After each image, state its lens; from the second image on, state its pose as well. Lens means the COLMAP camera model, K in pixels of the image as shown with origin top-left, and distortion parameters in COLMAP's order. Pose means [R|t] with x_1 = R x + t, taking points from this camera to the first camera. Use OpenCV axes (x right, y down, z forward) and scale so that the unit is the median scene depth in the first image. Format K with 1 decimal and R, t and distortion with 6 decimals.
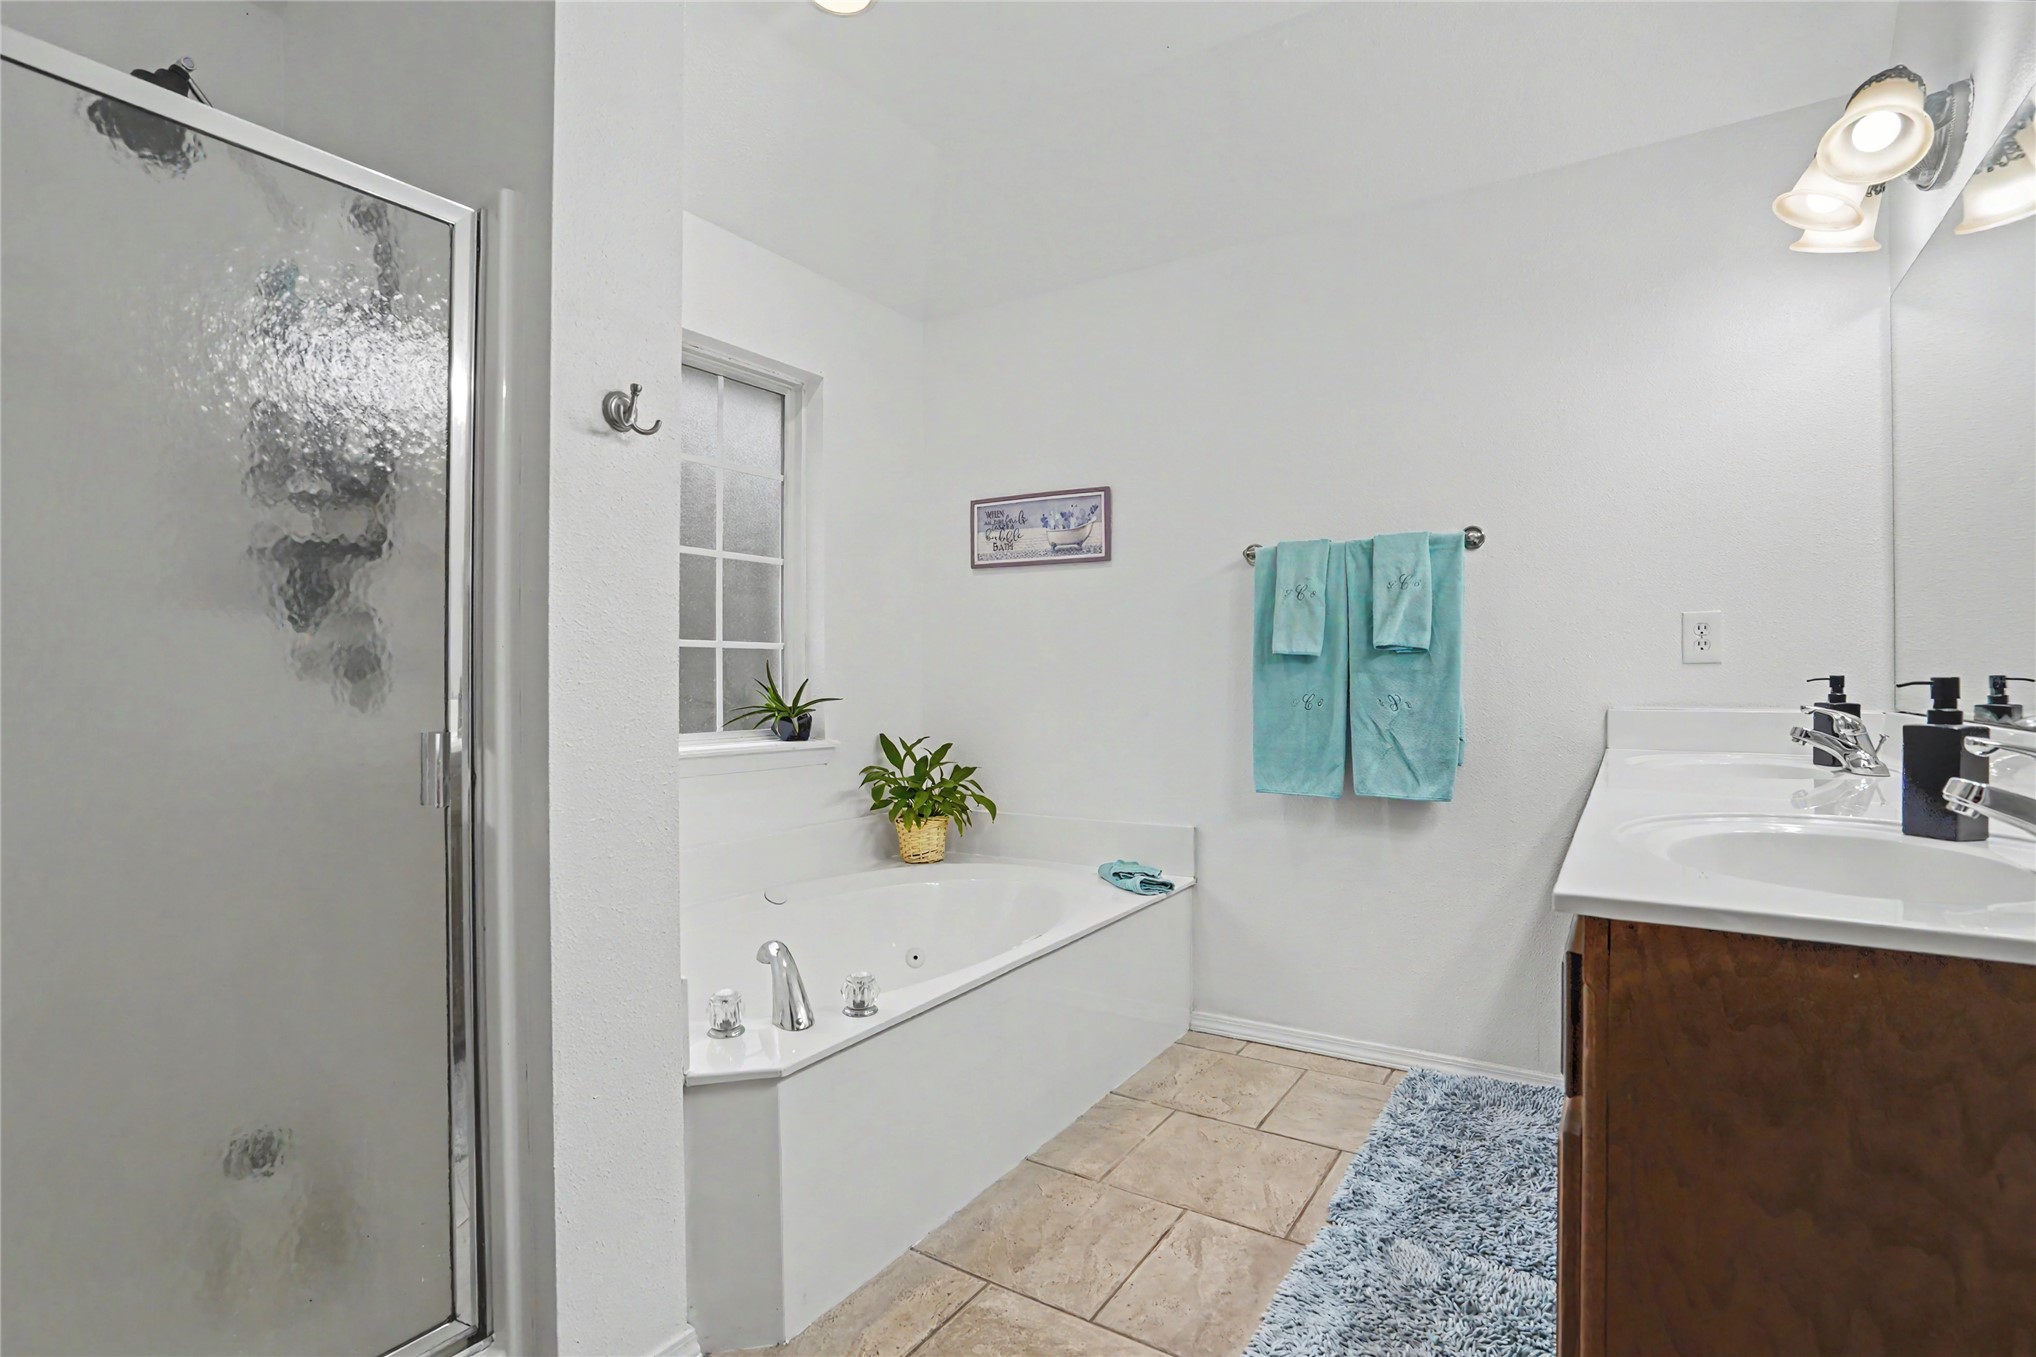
lens RADIAL K [[992.9, 0, 1020.3], [0, 992.9, 672.6], [0, 0, 1]] dist [-0.043205, 0.013166]
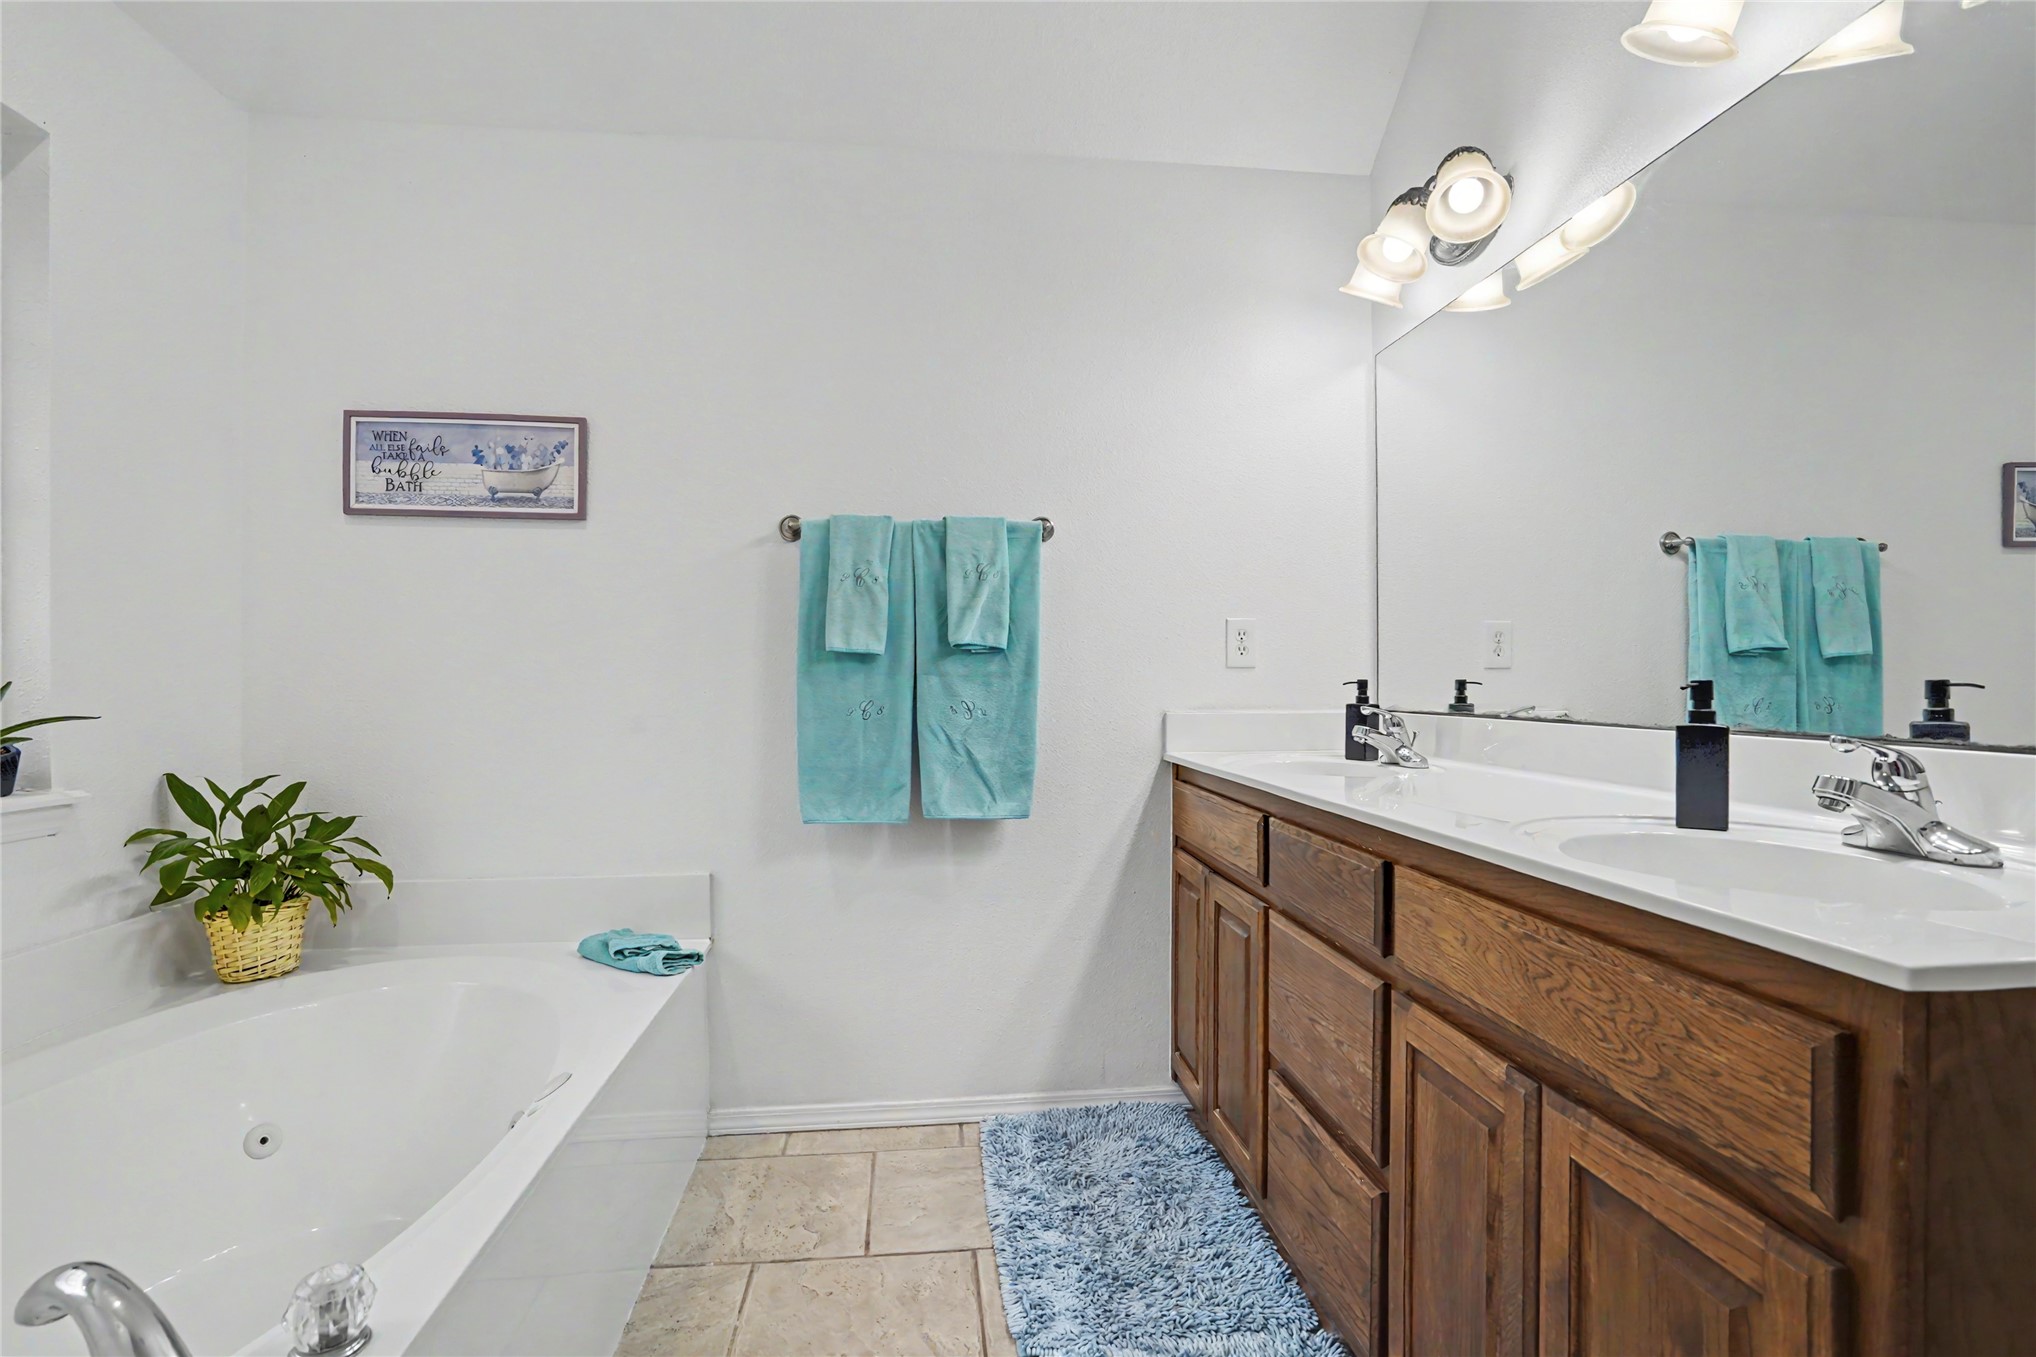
lens RADIAL K [[992.9, 0, 1035.0], [0, 992.9, 685.1], [0, 0, 1]] dist [-0.043205, 0.013166]
pose [[0.773101, 0.000008, 0.634283, -0.126863], [-0.003493, 0.999985, 0.004245, 0.004411], [-0.634274, -0.005498, 0.773089, 0.262238]]
